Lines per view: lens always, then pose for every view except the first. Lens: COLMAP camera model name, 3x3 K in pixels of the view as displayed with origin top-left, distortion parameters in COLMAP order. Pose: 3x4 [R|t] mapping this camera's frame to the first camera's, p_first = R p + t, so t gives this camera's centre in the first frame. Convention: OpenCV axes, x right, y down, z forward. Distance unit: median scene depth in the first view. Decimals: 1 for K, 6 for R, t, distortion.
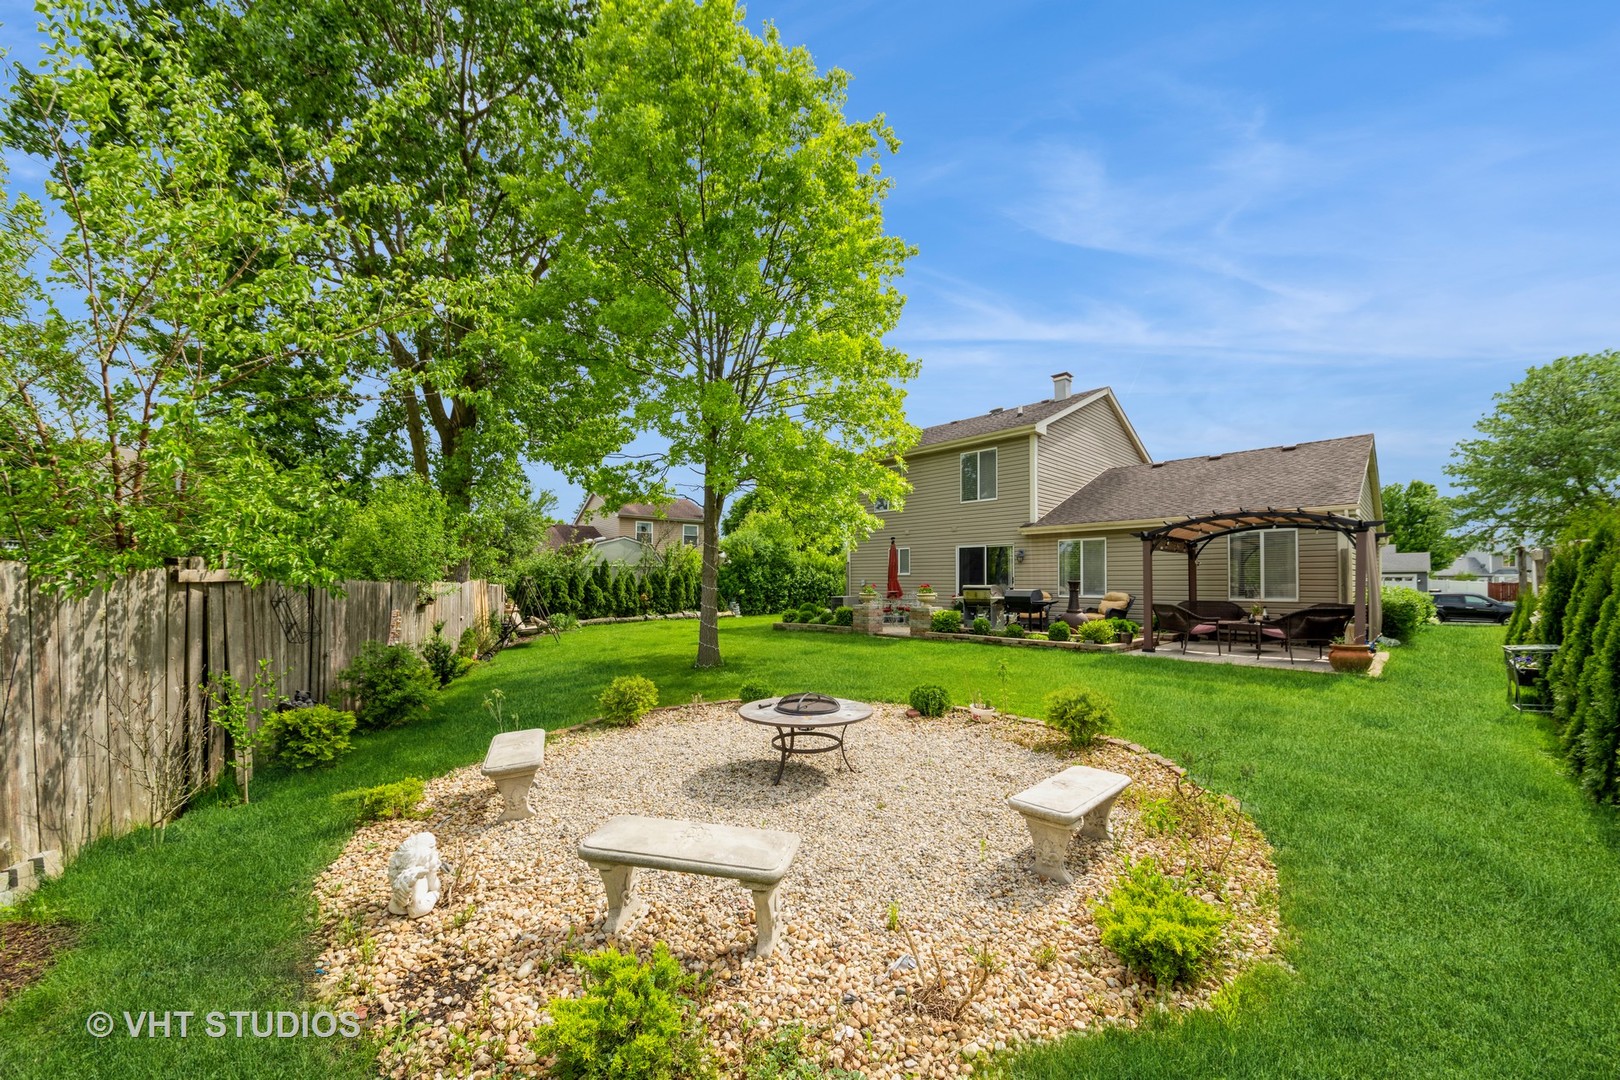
lens RADIAL K [[576.6, 0, 799.8], [0, 576.6, 550.8], [0, 0, 1]] dist [-0.000957, -0.000333]
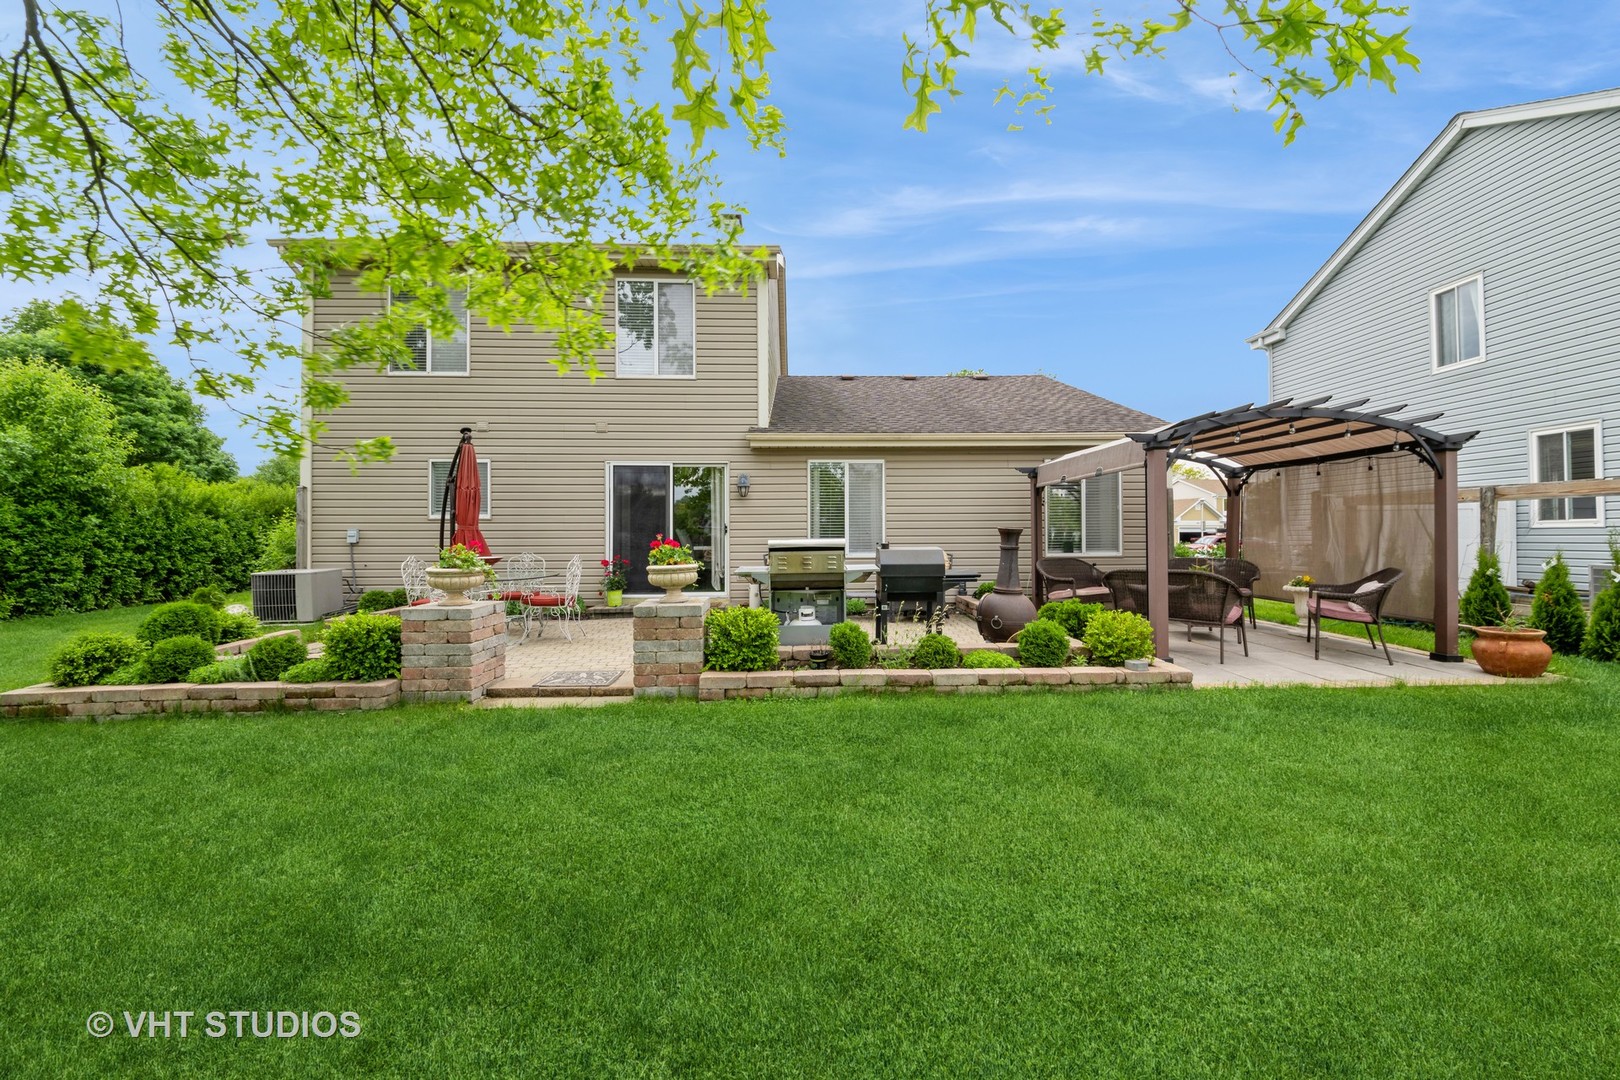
lens RADIAL K [[596.9, 0, 810.3], [0, 596.9, 530.2], [0, 0, 1]] dist [0.036783, -0.020885]
pose [[0.654949, -0.000275, 0.755673, -0.008761], [-0.035521, 0.998883, 0.031150, 0.029853], [-0.754838, -0.047243, 0.654208, 0.536545]]
